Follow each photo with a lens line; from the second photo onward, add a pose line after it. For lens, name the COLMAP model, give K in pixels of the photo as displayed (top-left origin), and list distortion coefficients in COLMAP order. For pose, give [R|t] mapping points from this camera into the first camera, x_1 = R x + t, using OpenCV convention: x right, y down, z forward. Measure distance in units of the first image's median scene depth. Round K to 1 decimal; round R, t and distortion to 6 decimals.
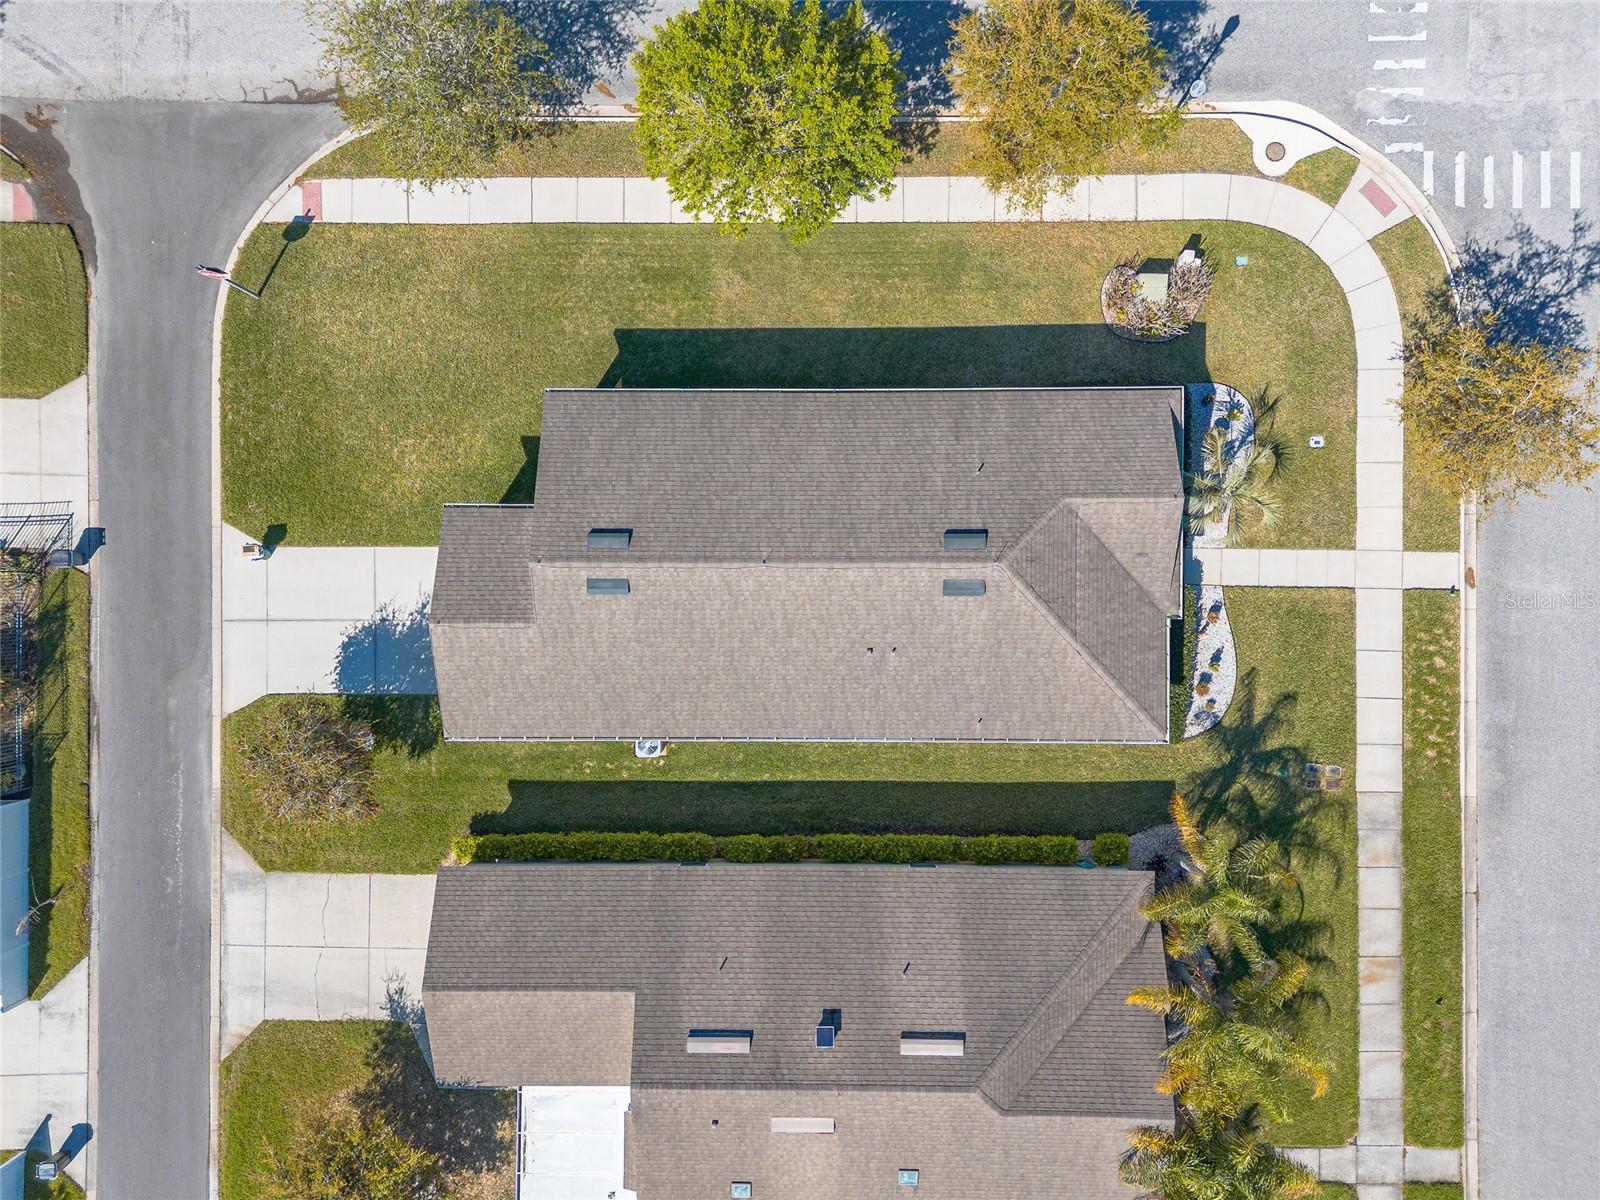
lens RADIAL K [[1141.7, 0, 786.0], [0, 1141.7, 600.3], [0, 0, 1]] dist [0.083348, -0.082865]
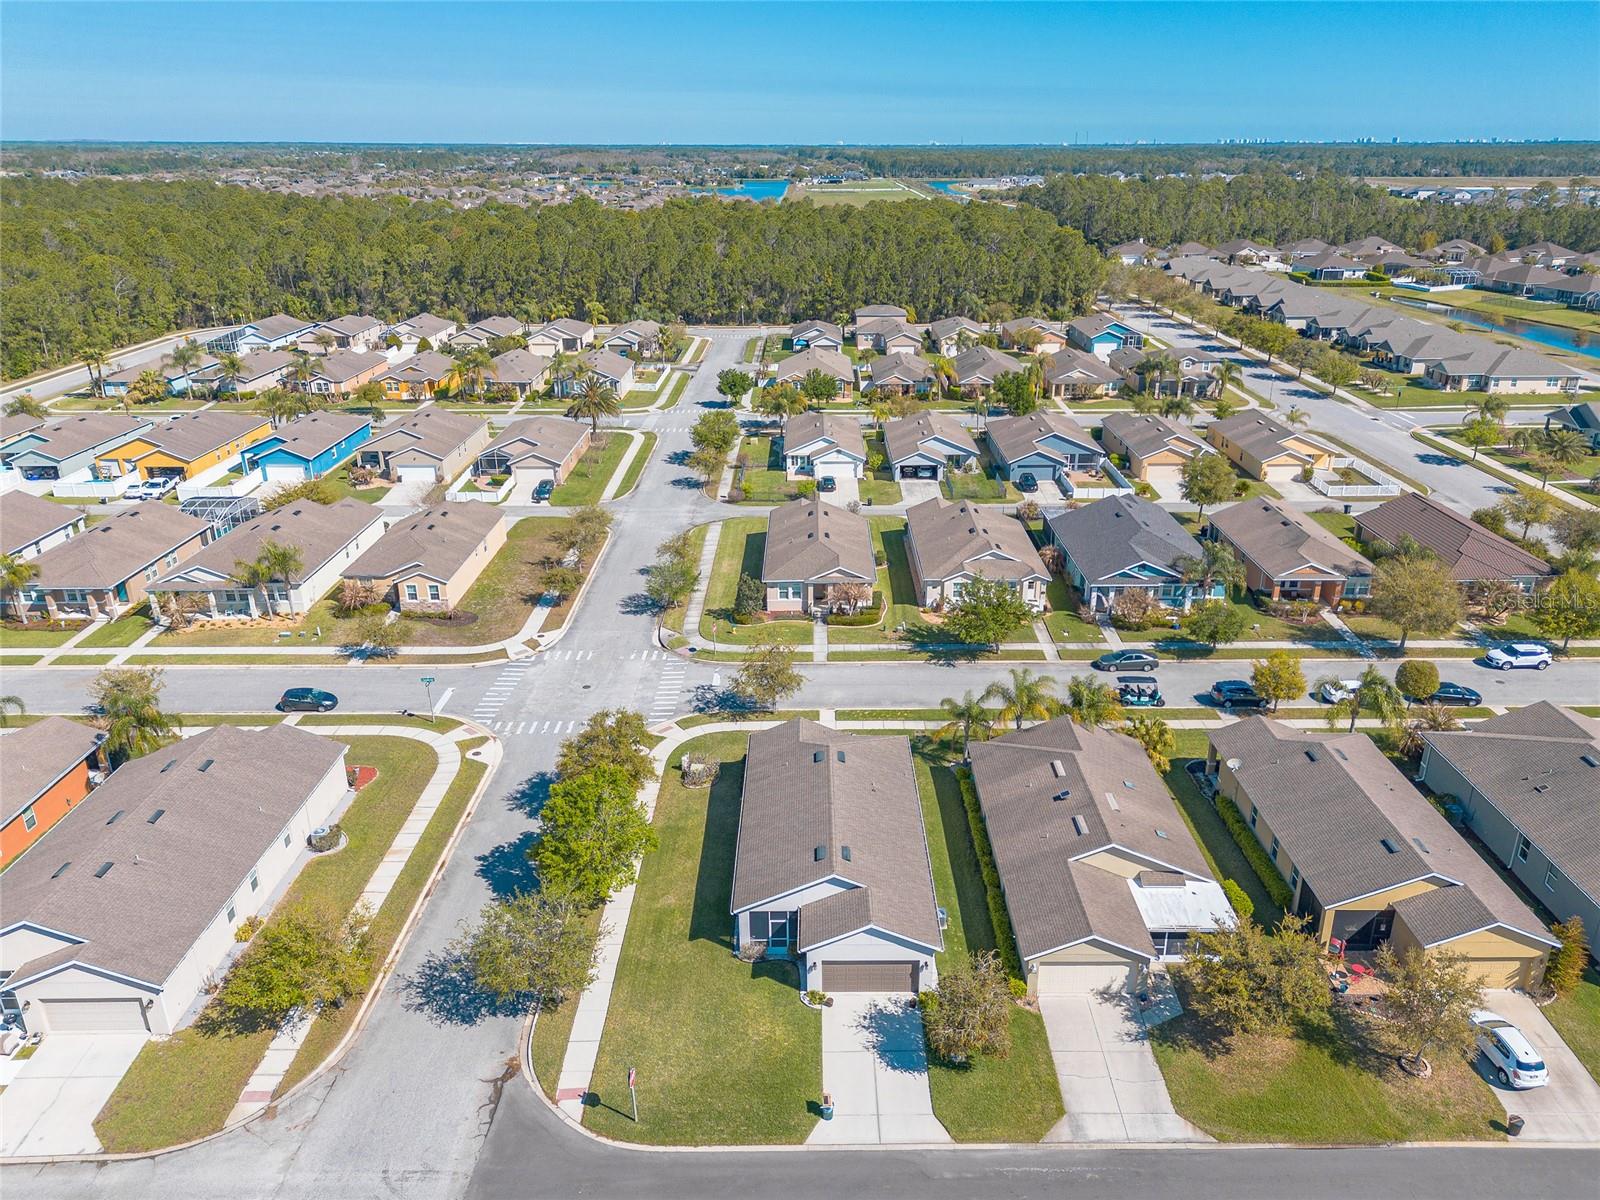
lens RADIAL K [[1139.1, 0, 818.1], [0, 1139.1, 603.2], [0, 0, 1]] dist [0.079100, -0.074043]
pose [[-0.007646, -0.354963, 0.934849, -1.506647], [0.999953, -0.008346, 0.005010, -0.054506], [0.006024, 0.934843, 0.355010, -0.028470]]
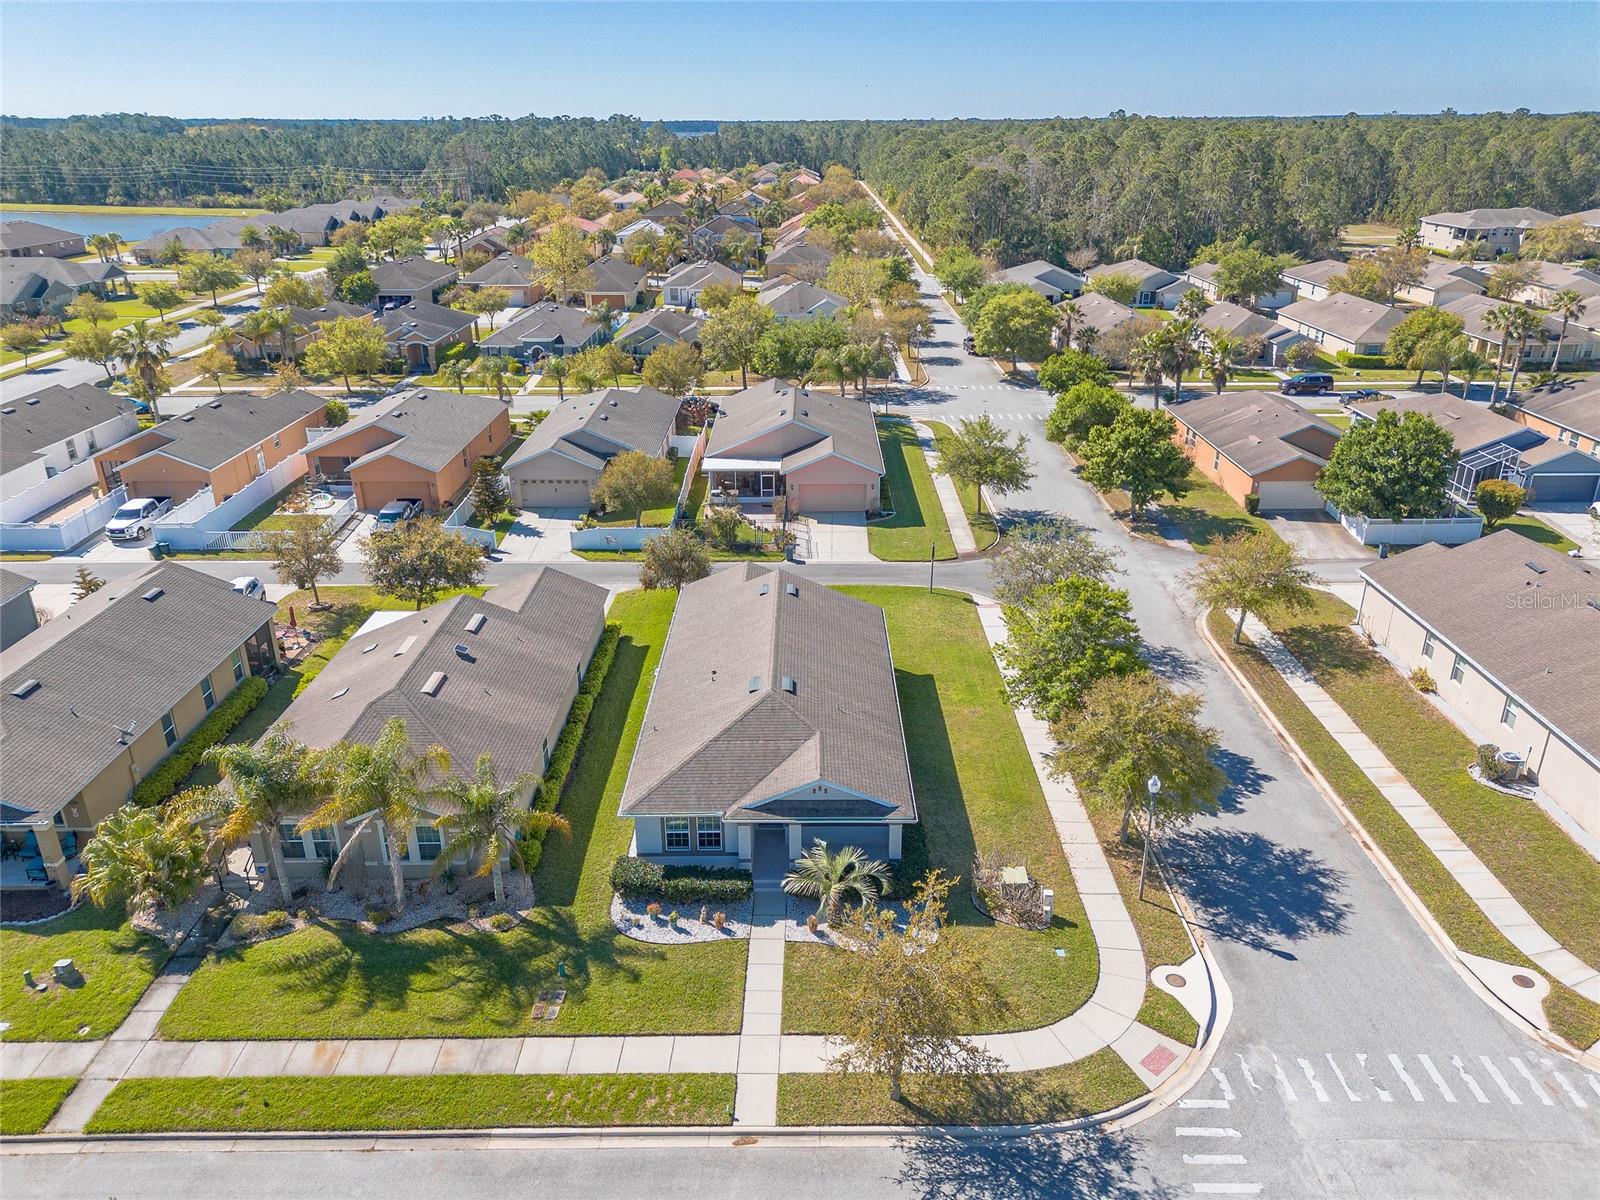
lens RADIAL K [[1125.6, 0, 812.6], [0, 1125.6, 601.8], [0, 0, 1]] dist [0.079053, -0.072684]
pose [[0.006107, 0.403138, -0.915119, 1.196160], [-0.999979, 0.000289, -0.006546, -0.063198], [-0.002374, 0.915139, 0.403131, 0.298418]]
